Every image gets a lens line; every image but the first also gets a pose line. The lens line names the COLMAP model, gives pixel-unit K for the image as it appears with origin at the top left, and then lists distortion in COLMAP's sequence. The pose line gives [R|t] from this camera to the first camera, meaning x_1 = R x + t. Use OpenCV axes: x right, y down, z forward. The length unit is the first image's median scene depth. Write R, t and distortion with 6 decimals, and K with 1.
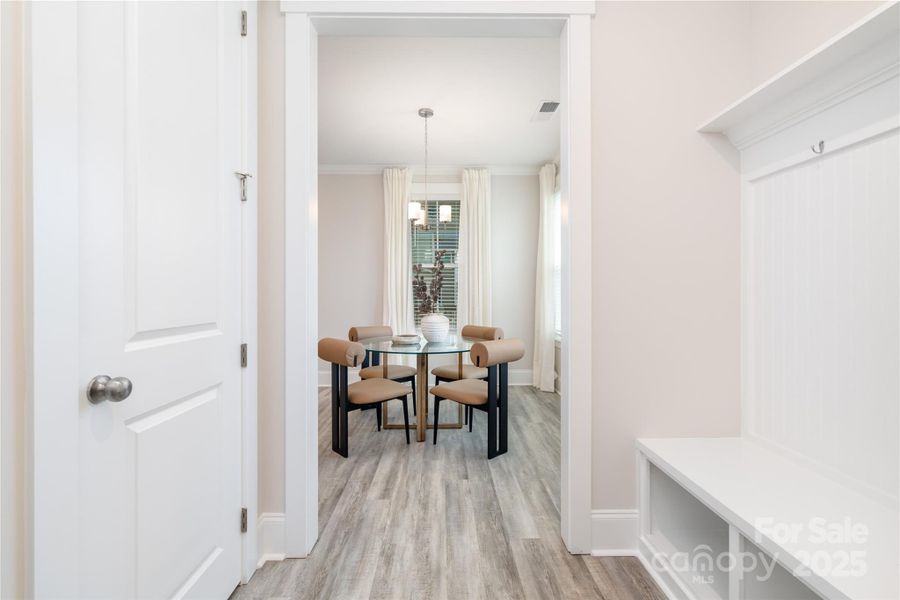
lens RADIAL K [[392.3, 0, 447.5], [0, 392.3, 295.6], [0, 0, 1]] dist [-0.001971, -0.000588]
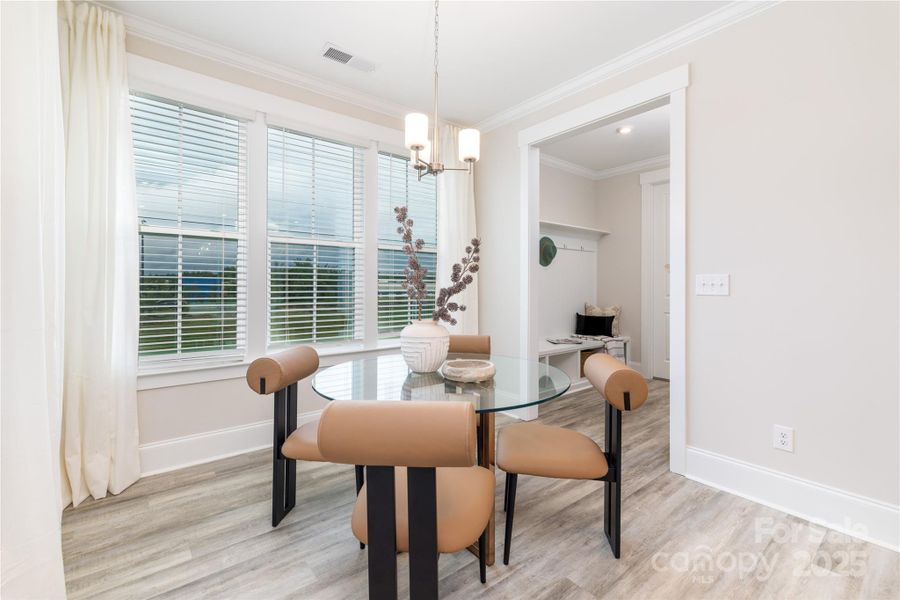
lens RADIAL K [[392.3, 0, 447.0], [0, 392.3, 293.4], [0, 0, 1]] dist [-0.001971, -0.000588]
pose [[-0.610266, -0.002618, 0.792192, -0.772740], [0.008522, 0.999915, 0.009870, -0.003060], [-0.792151, 0.012774, -0.610192, 2.016678]]
